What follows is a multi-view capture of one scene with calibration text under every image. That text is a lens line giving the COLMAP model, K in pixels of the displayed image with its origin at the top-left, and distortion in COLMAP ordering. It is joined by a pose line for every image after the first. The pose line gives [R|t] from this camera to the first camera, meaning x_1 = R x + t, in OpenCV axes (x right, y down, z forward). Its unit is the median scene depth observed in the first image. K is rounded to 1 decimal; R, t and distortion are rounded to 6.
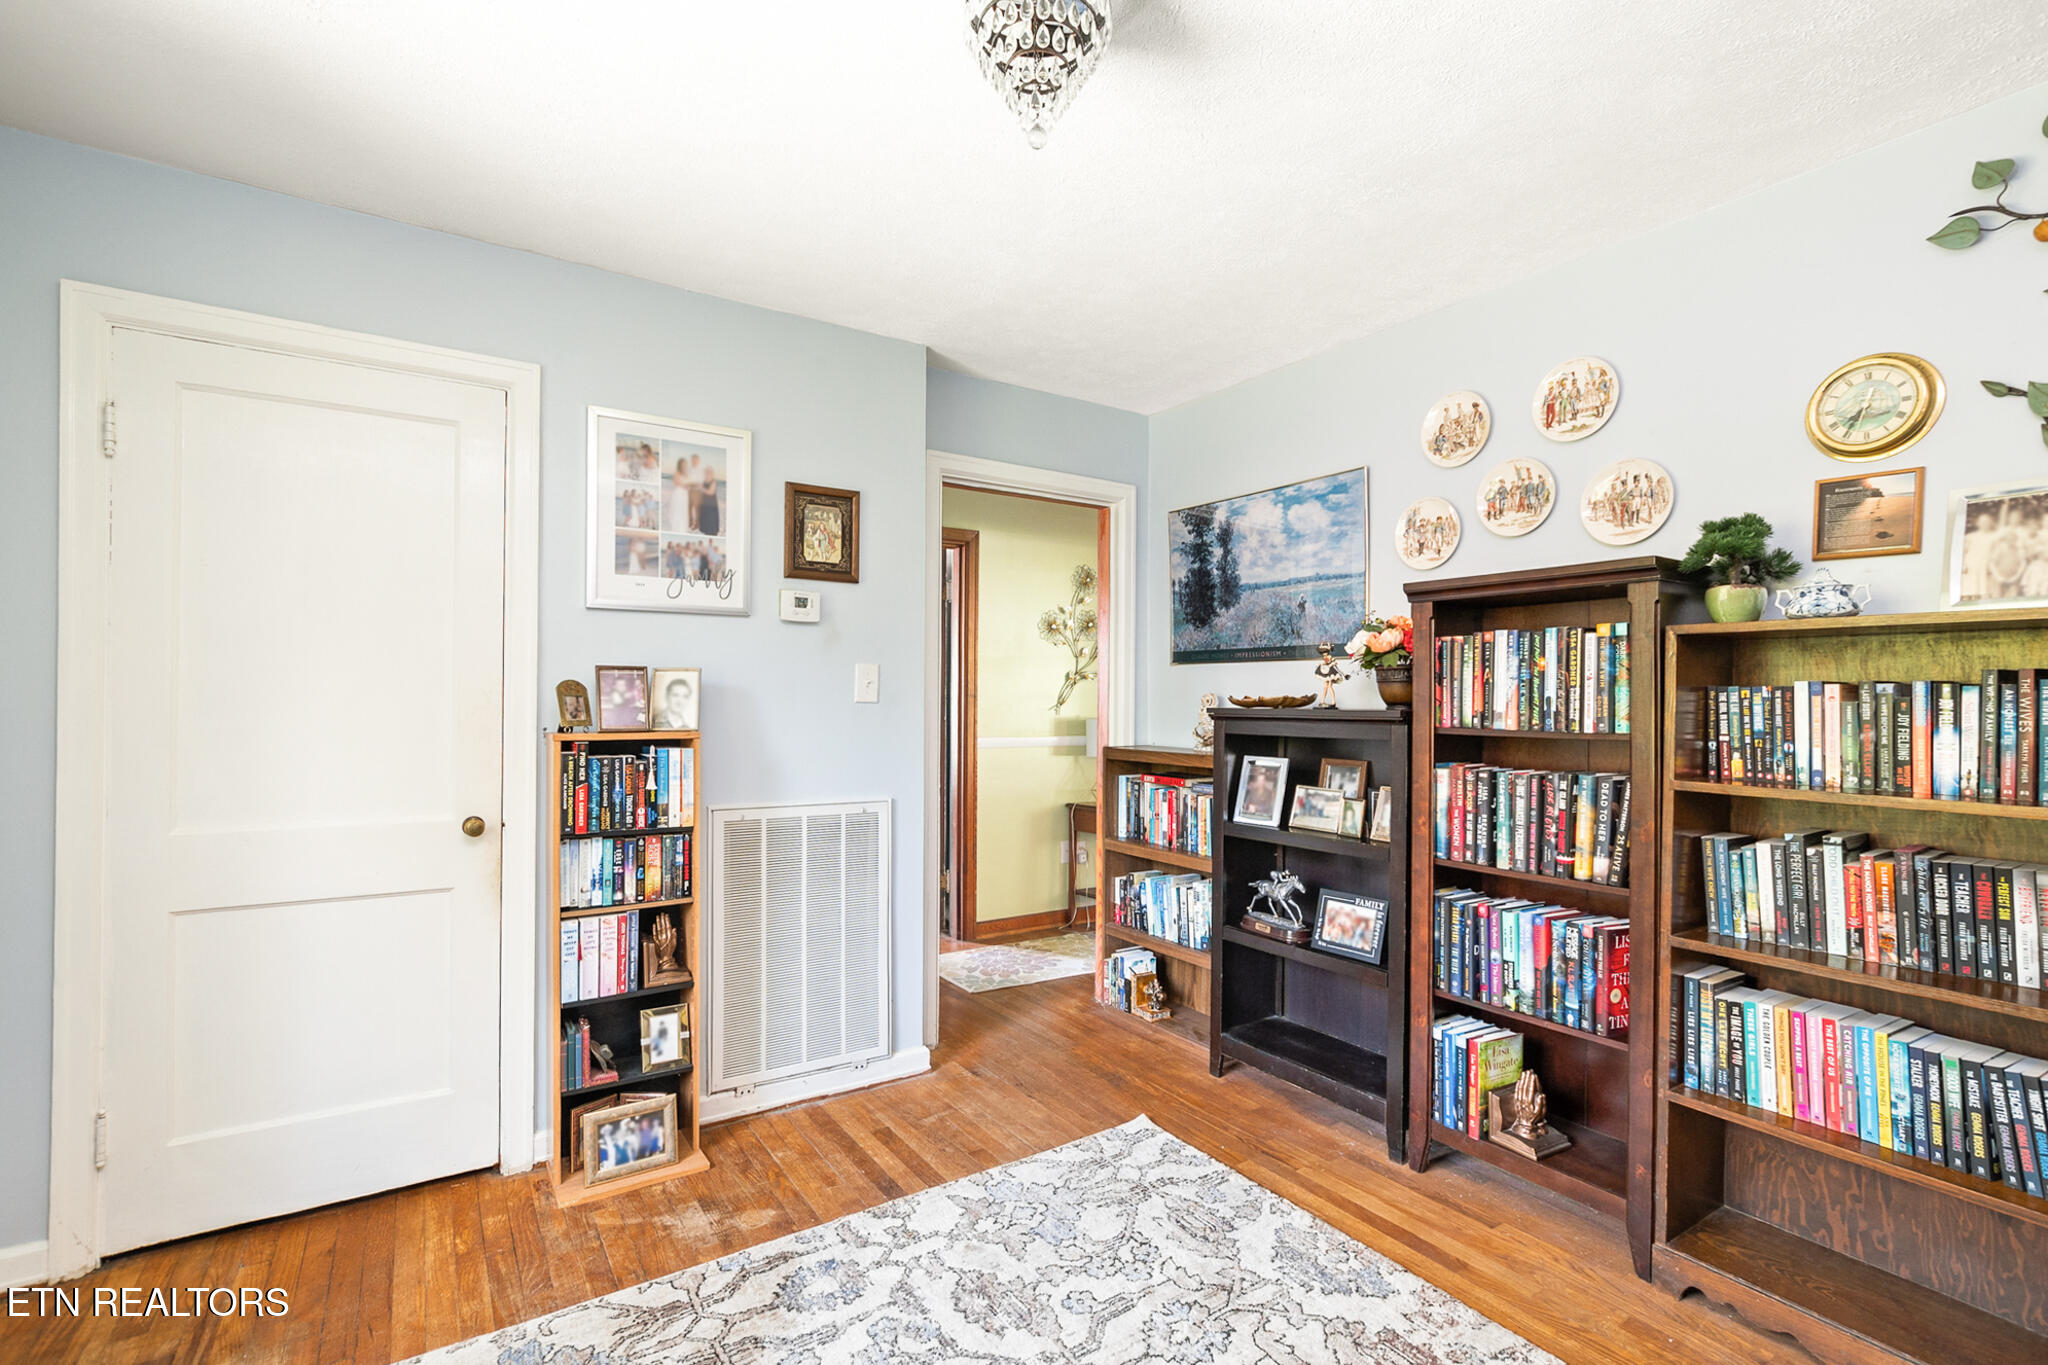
lens RADIAL K [[921.1, 0, 1010.9], [0, 921.1, 688.1], [0, 0, 1]] dist [-0.024795, -0.000308]
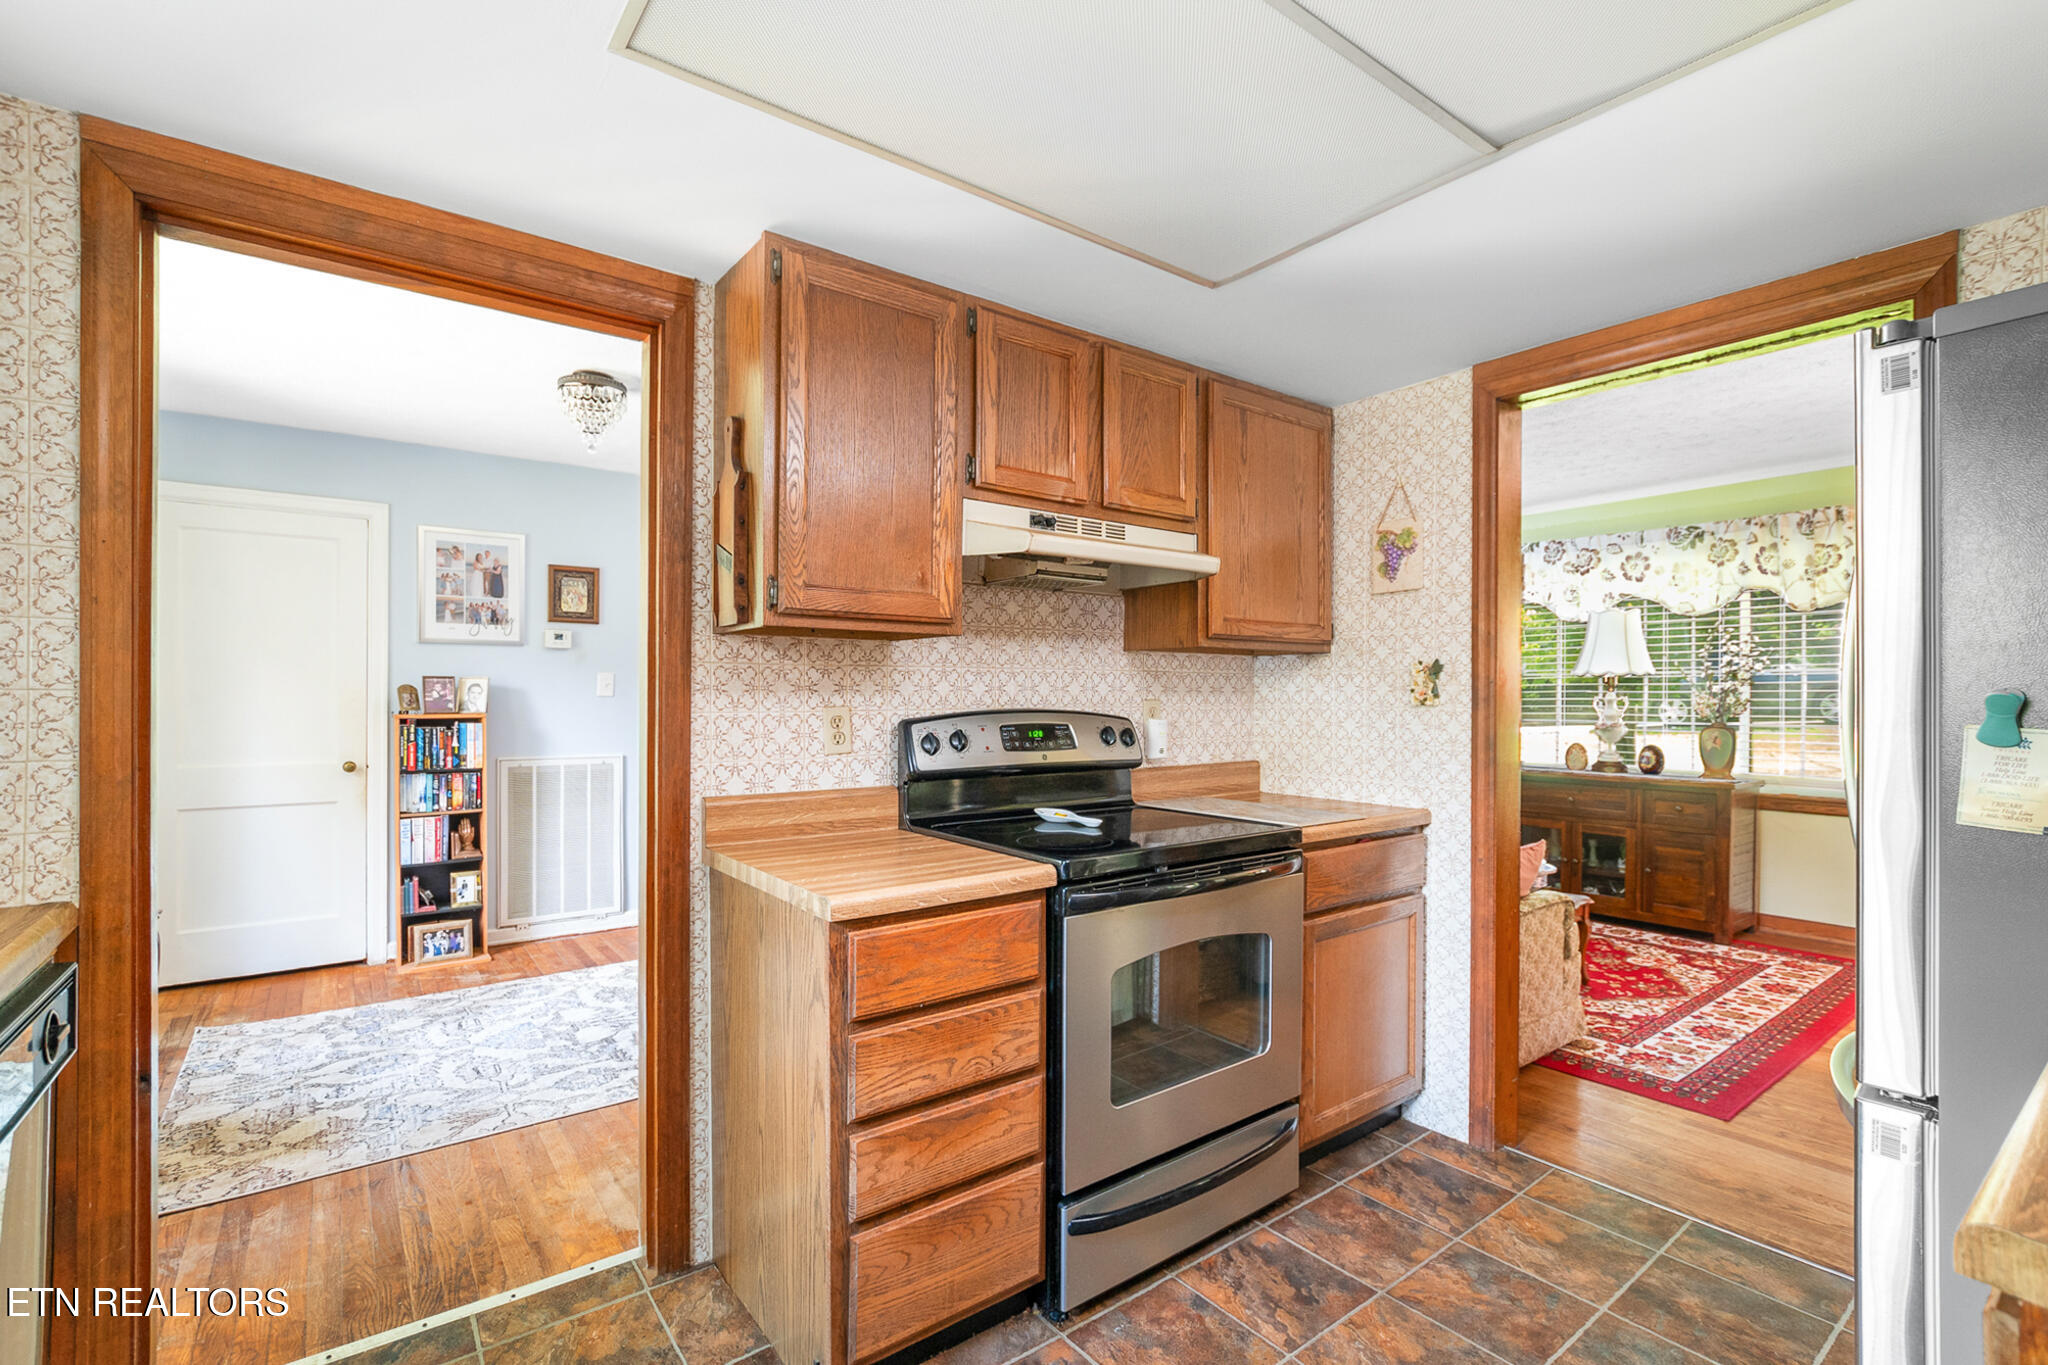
lens RADIAL K [[921.1, 0, 1040.9], [0, 921.1, 691.0], [0, 0, 1]] dist [-0.024795, -0.000308]
pose [[0.995559, 0.002768, 0.094101, 0.551842], [-0.004149, 0.999886, 0.014486, -0.025632], [-0.094050, -0.014812, 0.995457, -0.832343]]
